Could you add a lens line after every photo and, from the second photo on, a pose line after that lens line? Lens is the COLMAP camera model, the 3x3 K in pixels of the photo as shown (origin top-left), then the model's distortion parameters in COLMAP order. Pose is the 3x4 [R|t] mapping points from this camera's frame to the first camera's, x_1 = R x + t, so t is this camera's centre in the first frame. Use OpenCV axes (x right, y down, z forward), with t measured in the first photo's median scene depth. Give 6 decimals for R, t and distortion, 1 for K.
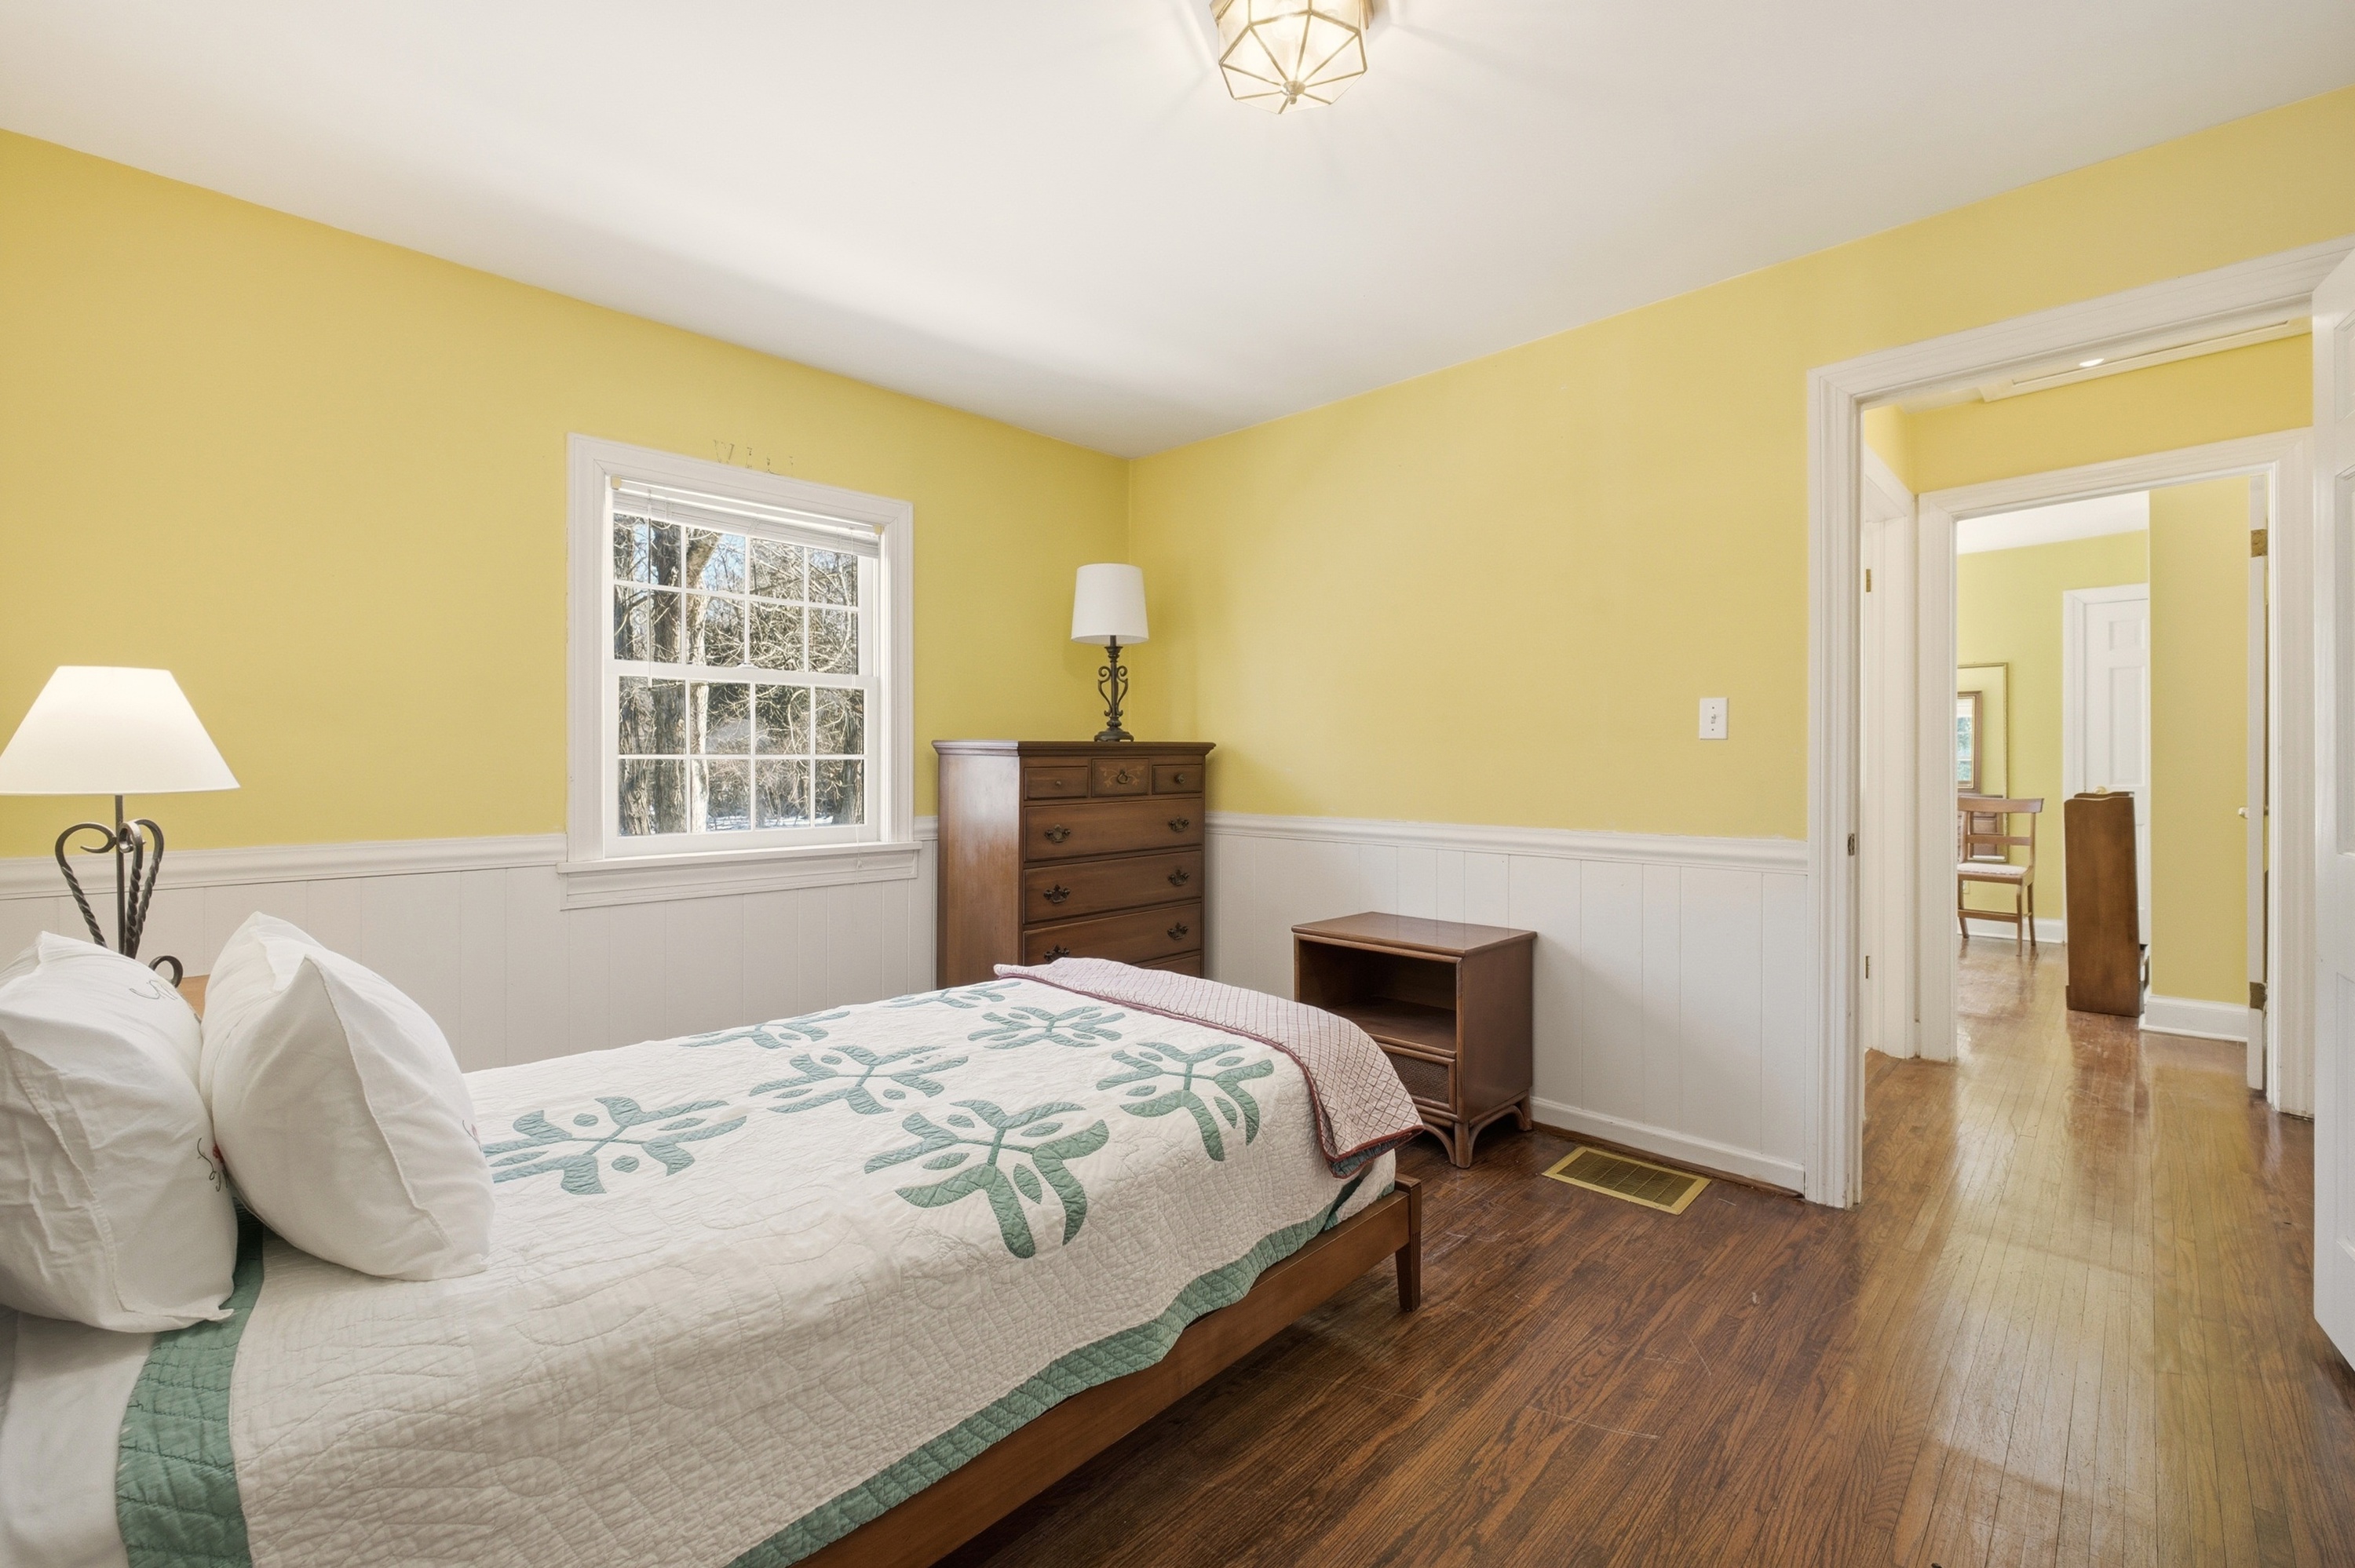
lens RADIAL K [[983.3, 0, 1176.0], [0, 983.3, 765.9], [0, 0, 1]] dist [0.000598, 0.000187]
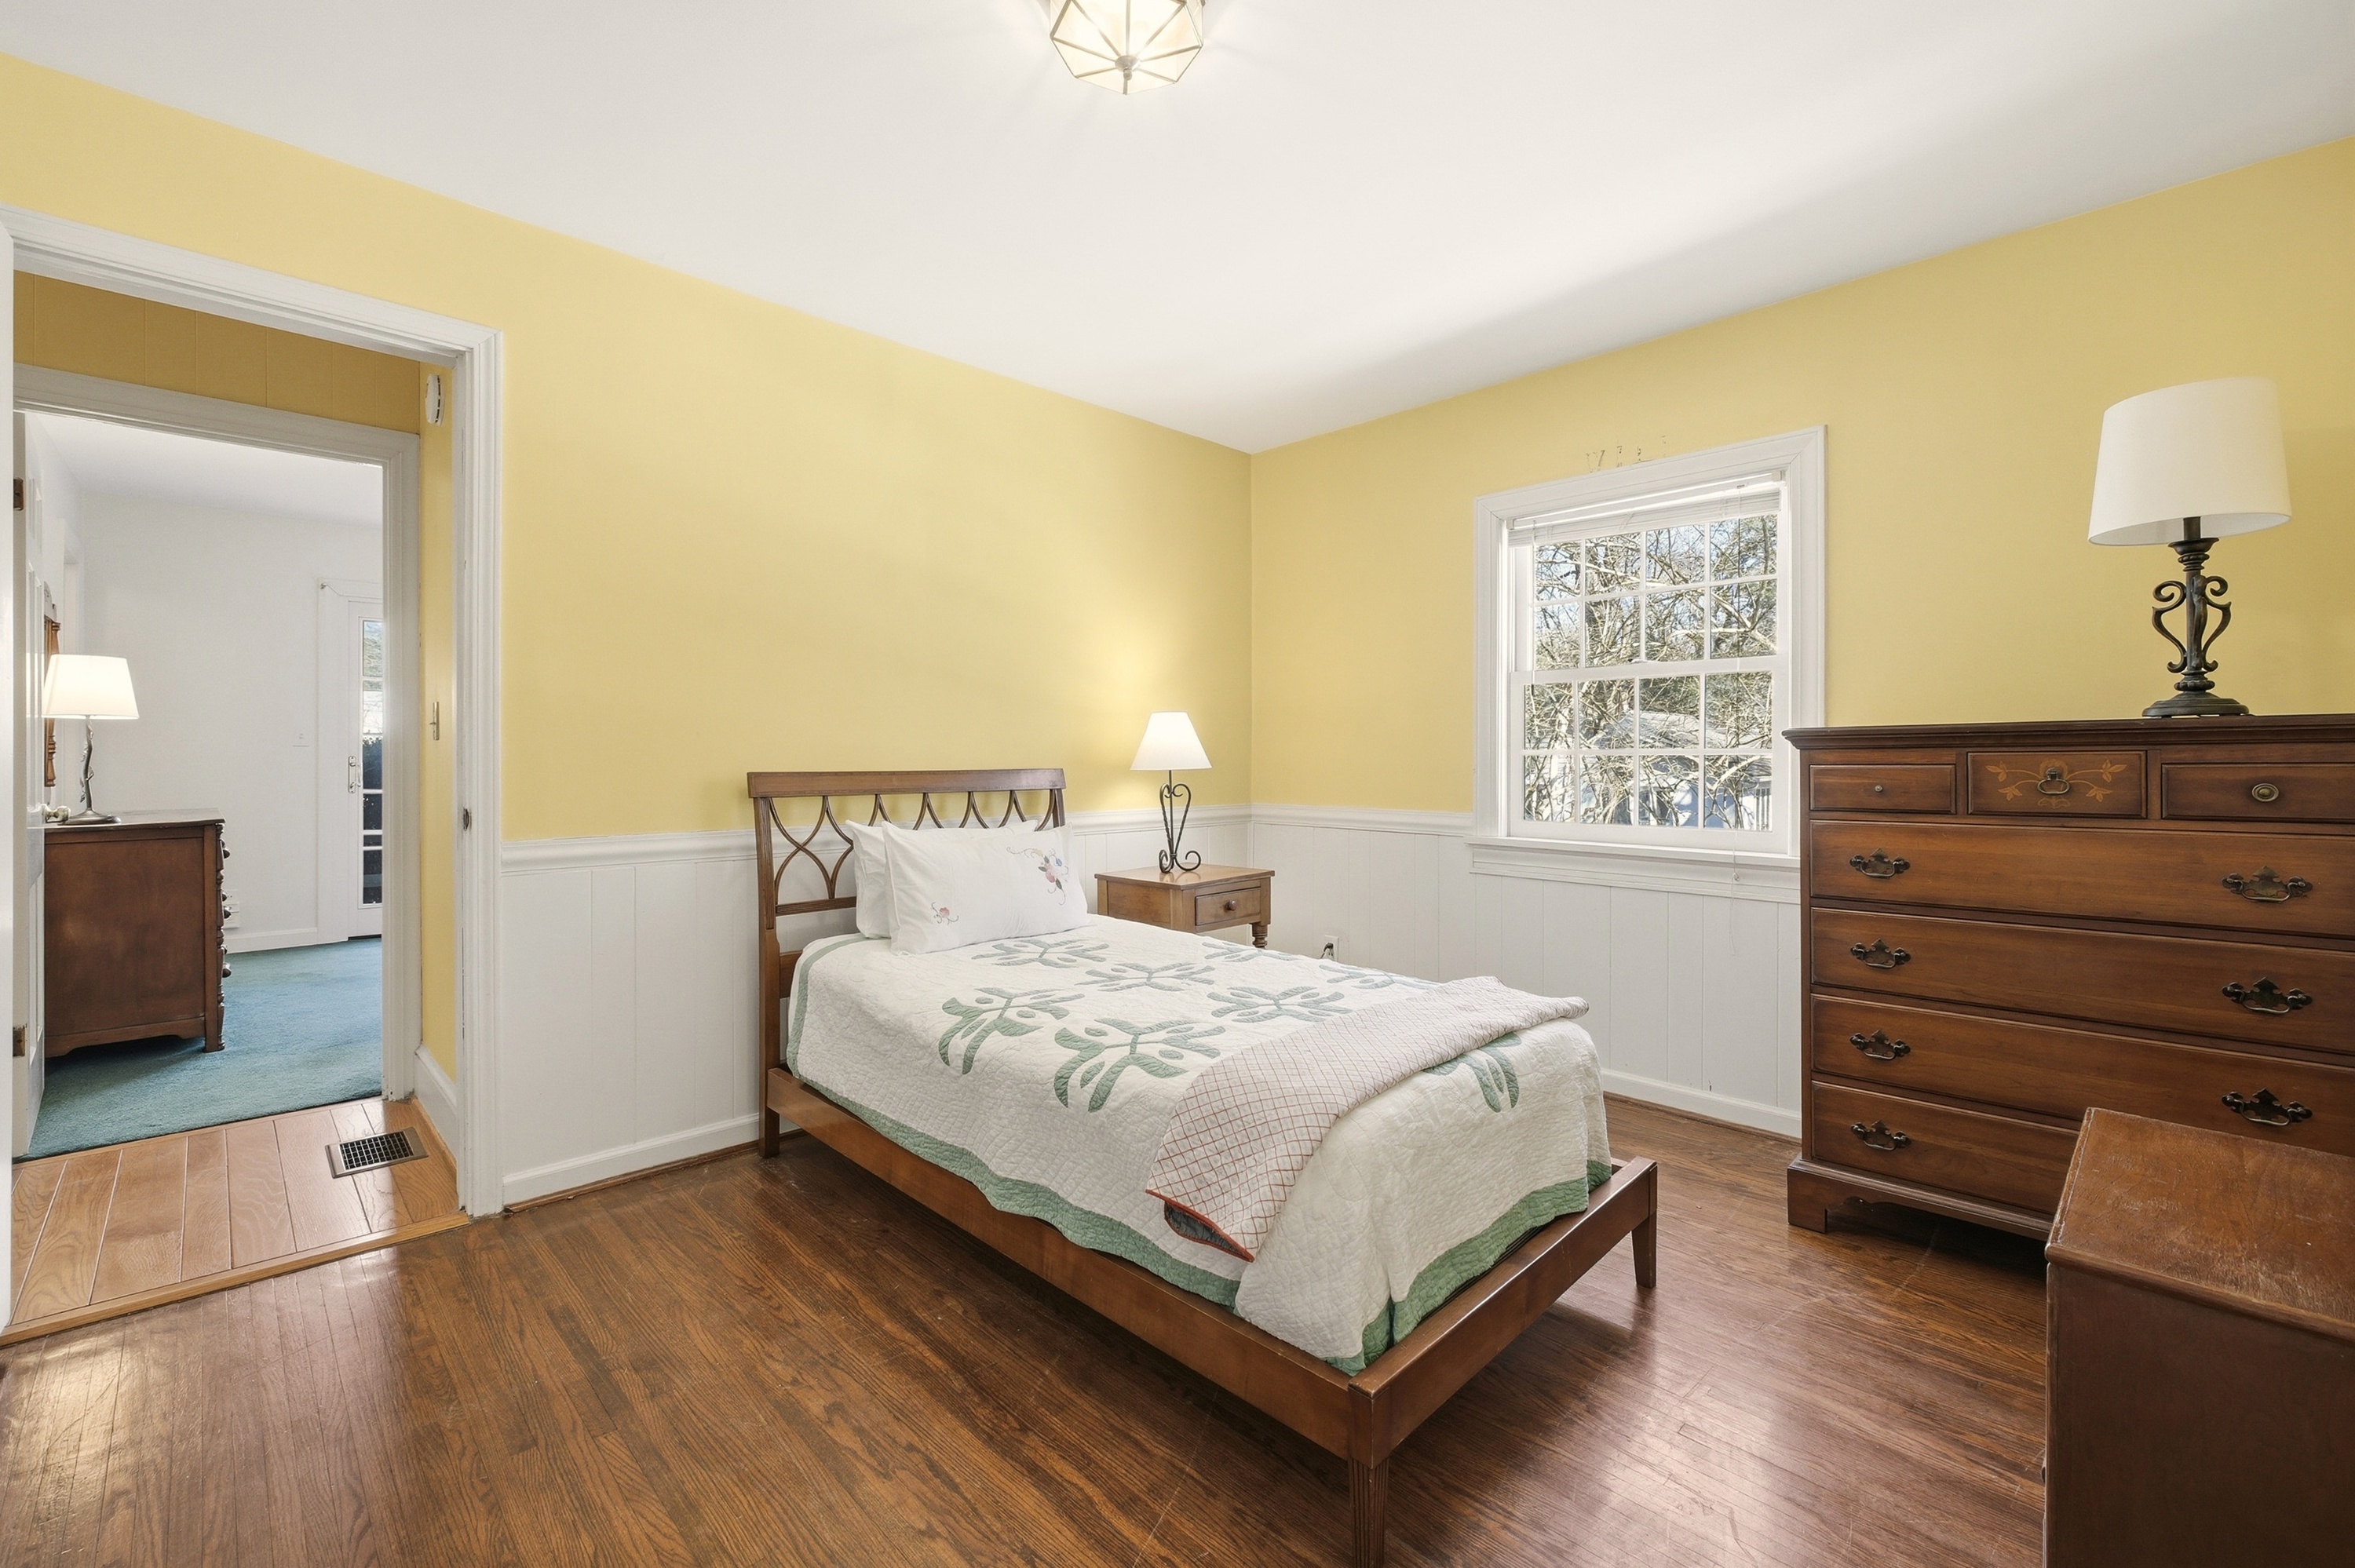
lens RADIAL K [[969.9, 0, 1180.6], [0, 969.9, 766.5], [0, 0, 1]] dist [-0.000653, -0.000030]
pose [[-0.005888, 0.007222, -0.999957, 0.585576], [-0.006806, 0.999950, 0.007262, 0.001251], [0.999960, 0.006849, -0.005838, 0.575114]]
